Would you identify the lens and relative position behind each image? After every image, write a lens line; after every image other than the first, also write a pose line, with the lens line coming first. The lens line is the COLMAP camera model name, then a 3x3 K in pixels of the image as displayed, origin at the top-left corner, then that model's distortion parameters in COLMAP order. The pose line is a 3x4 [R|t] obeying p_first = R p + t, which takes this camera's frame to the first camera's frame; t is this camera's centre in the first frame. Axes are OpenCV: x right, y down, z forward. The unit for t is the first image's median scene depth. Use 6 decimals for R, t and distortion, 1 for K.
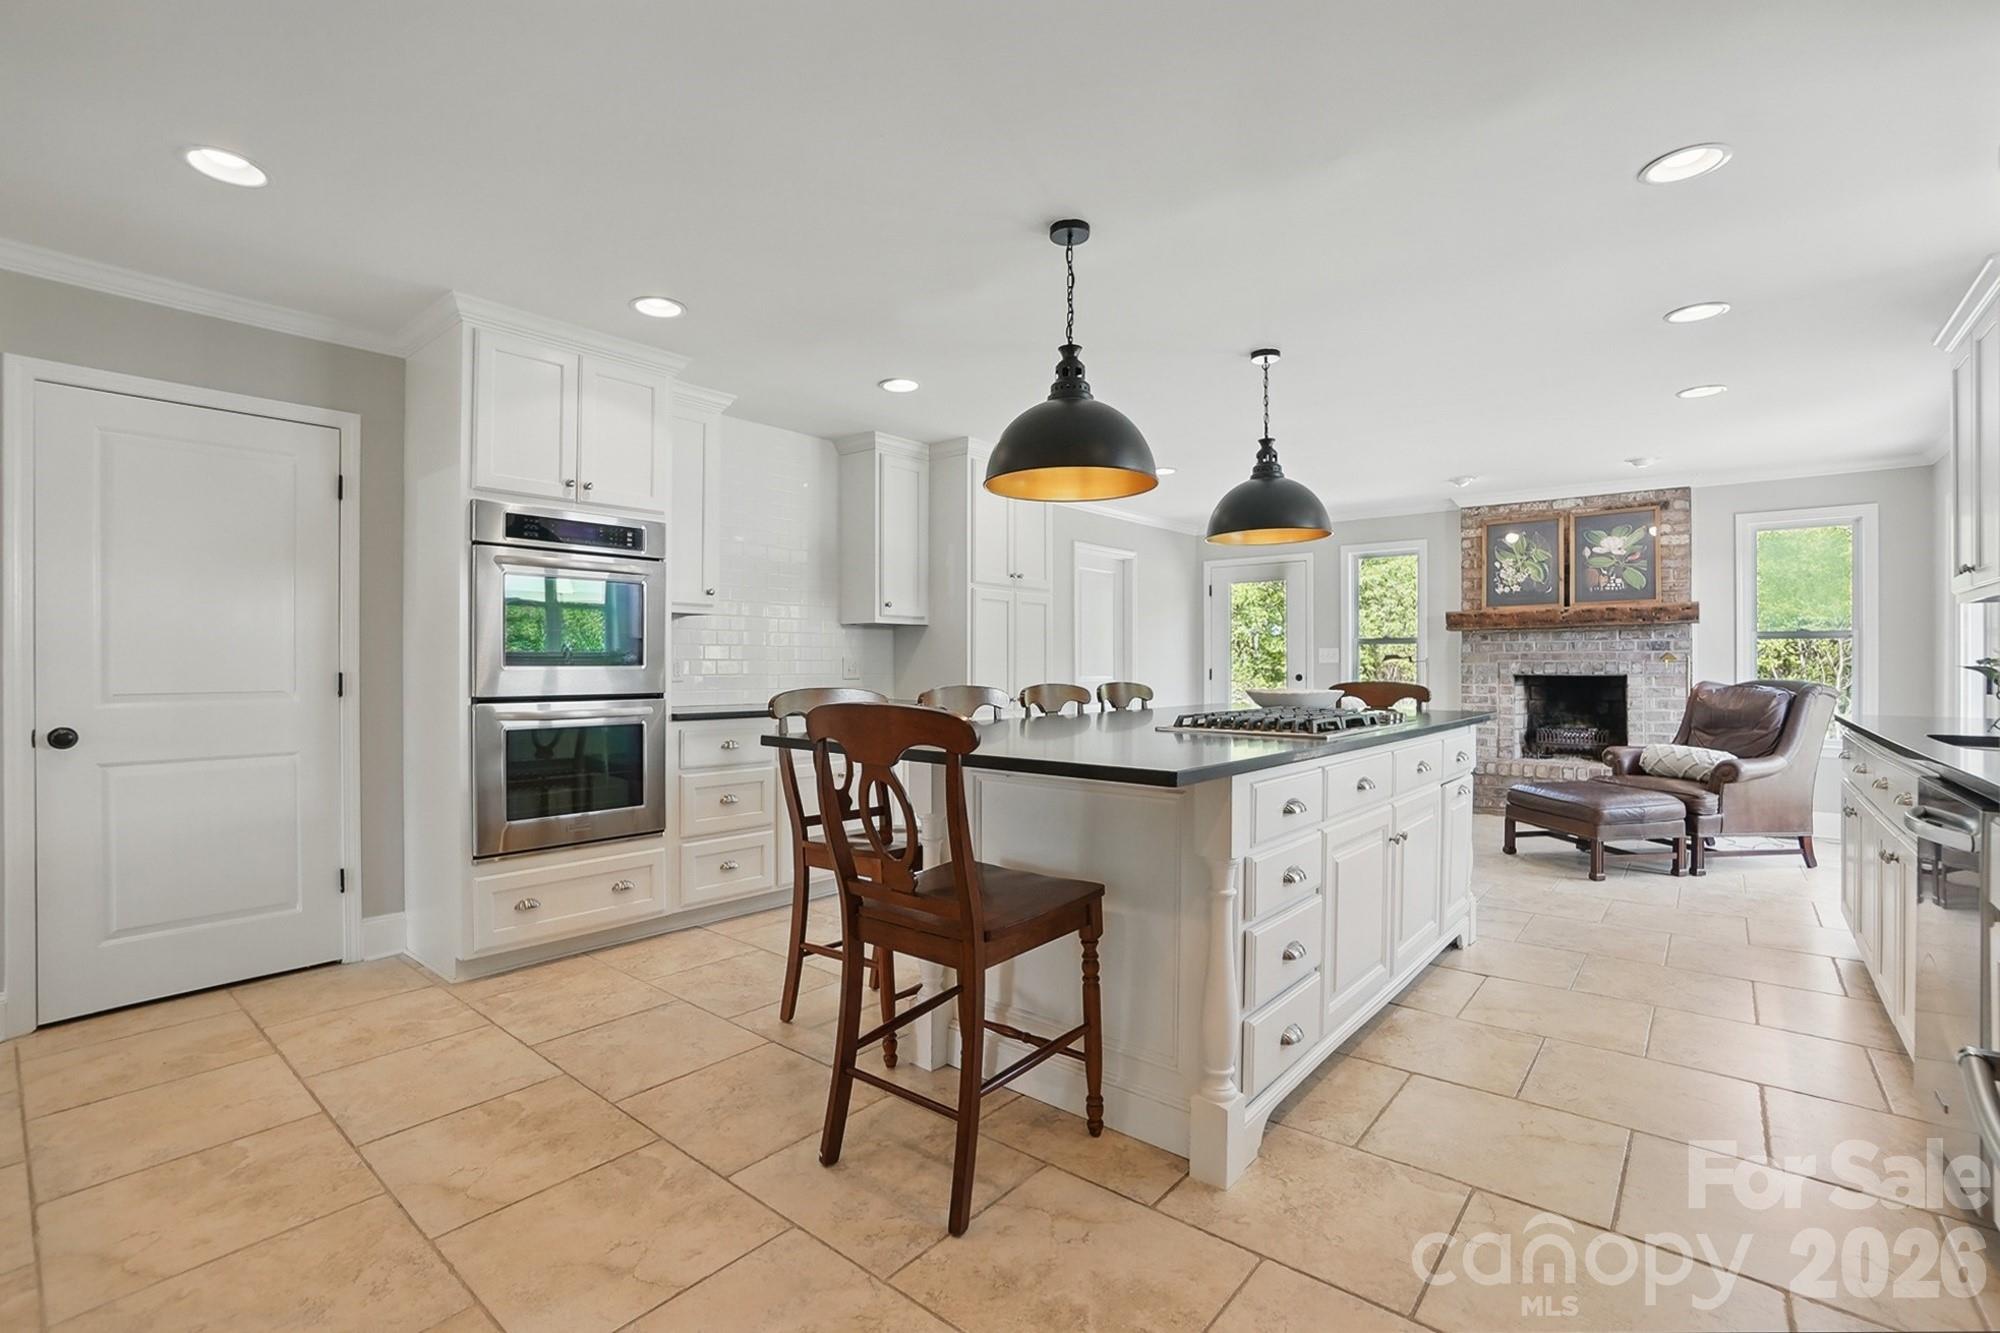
lens RADIAL K [[893.8, 0, 999.3], [0, 893.8, 666.5], [0, 0, 1]] dist [-0.041881, 0.007788]
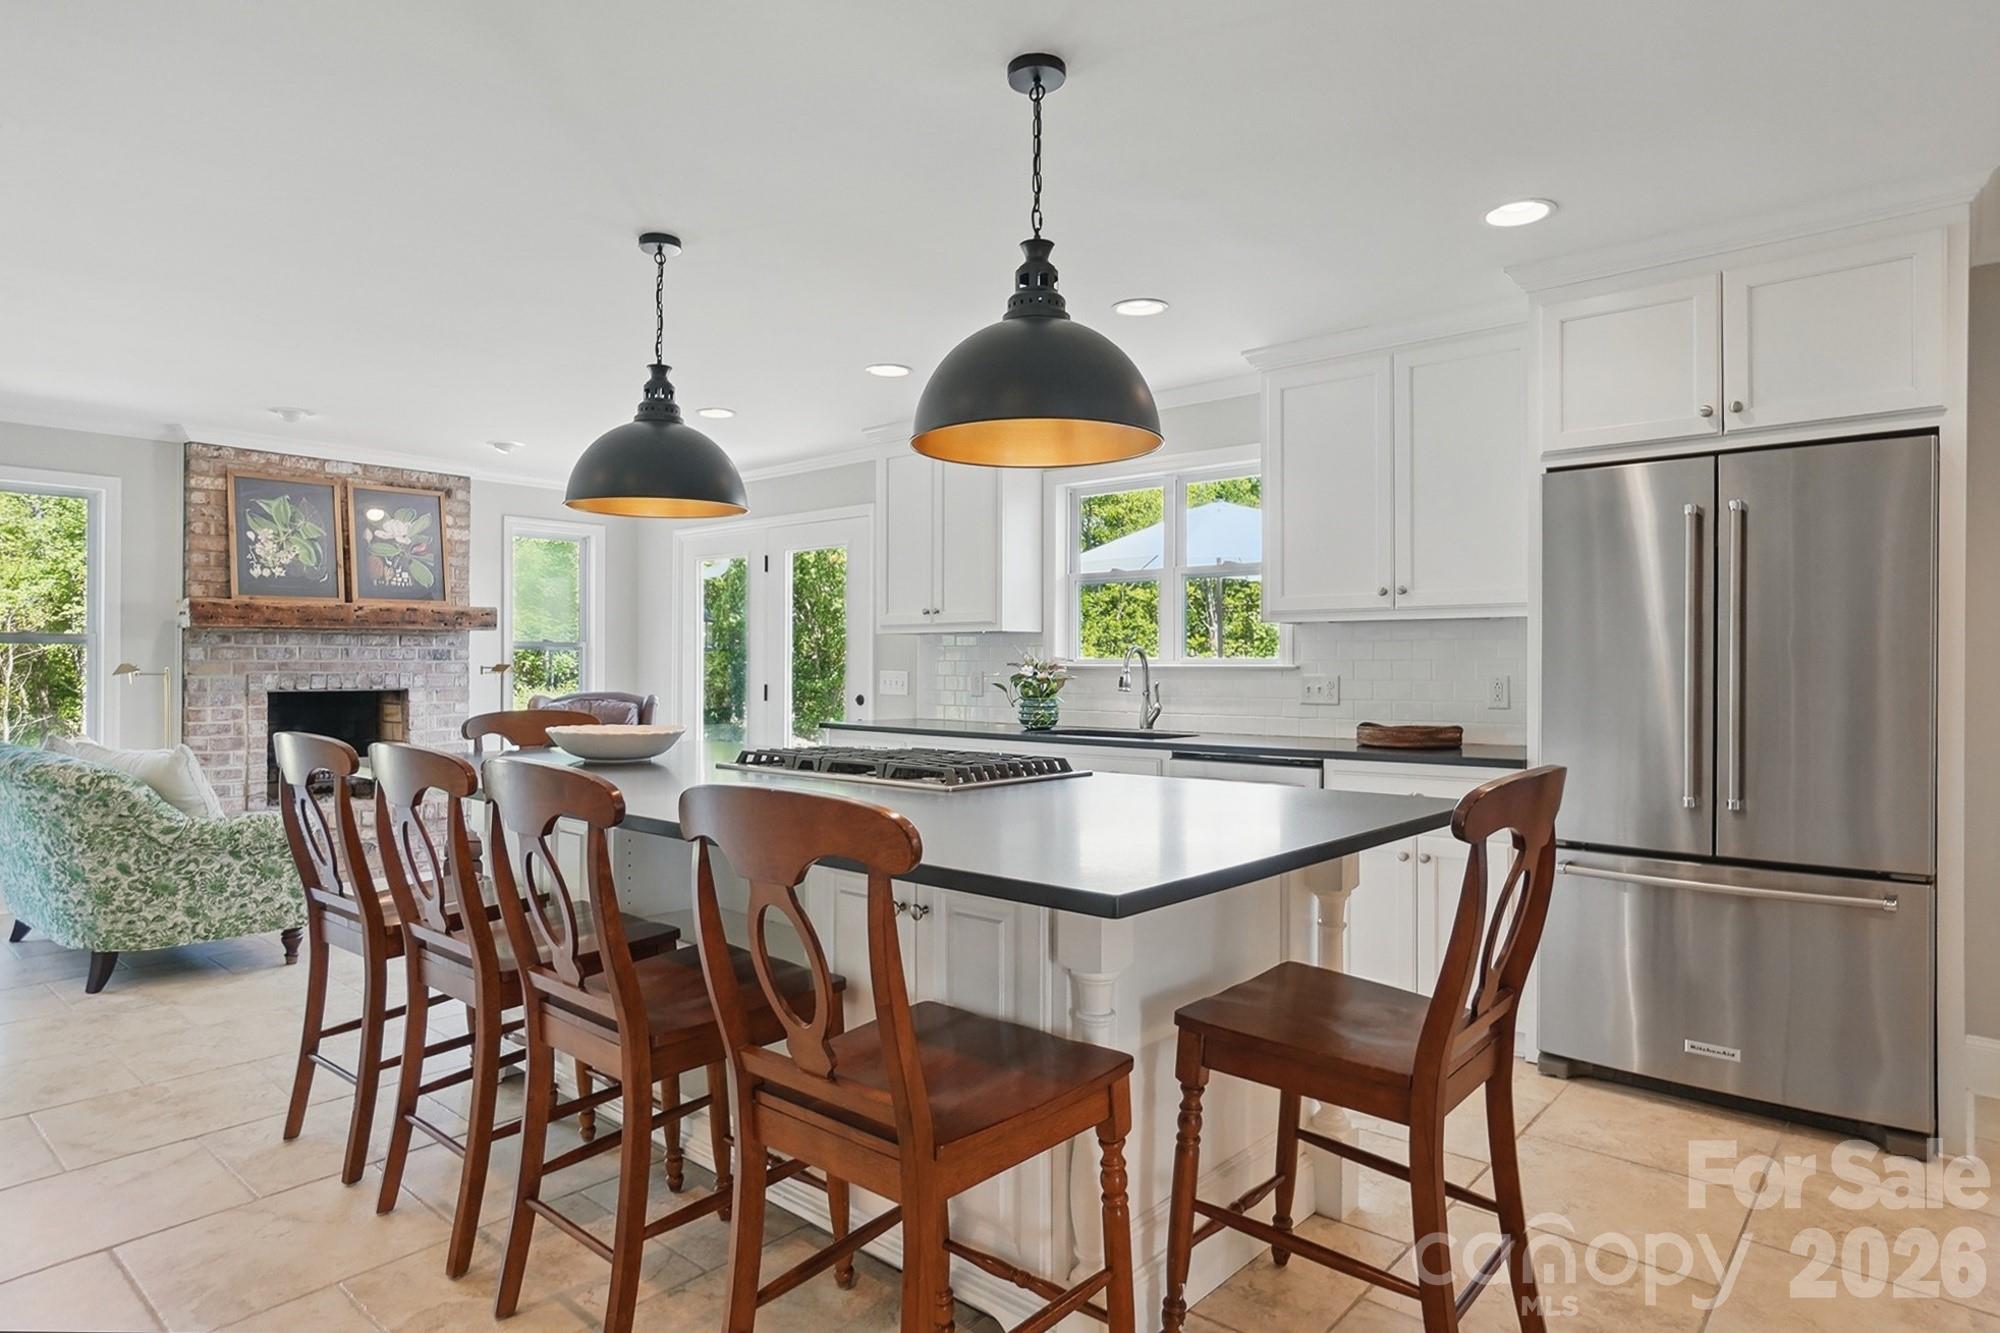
lens RADIAL K [[1135.4, 0, 973.8], [0, 1135.4, 663.3], [0, 0, 1]] dist [-0.012753, 0.014217]
pose [[0.045667, 0.000655, 0.998957, -0.561008], [-0.000162, 1.000000, -0.000648, -0.023864], [-0.998957, -0.000132, 0.045667, 0.697906]]
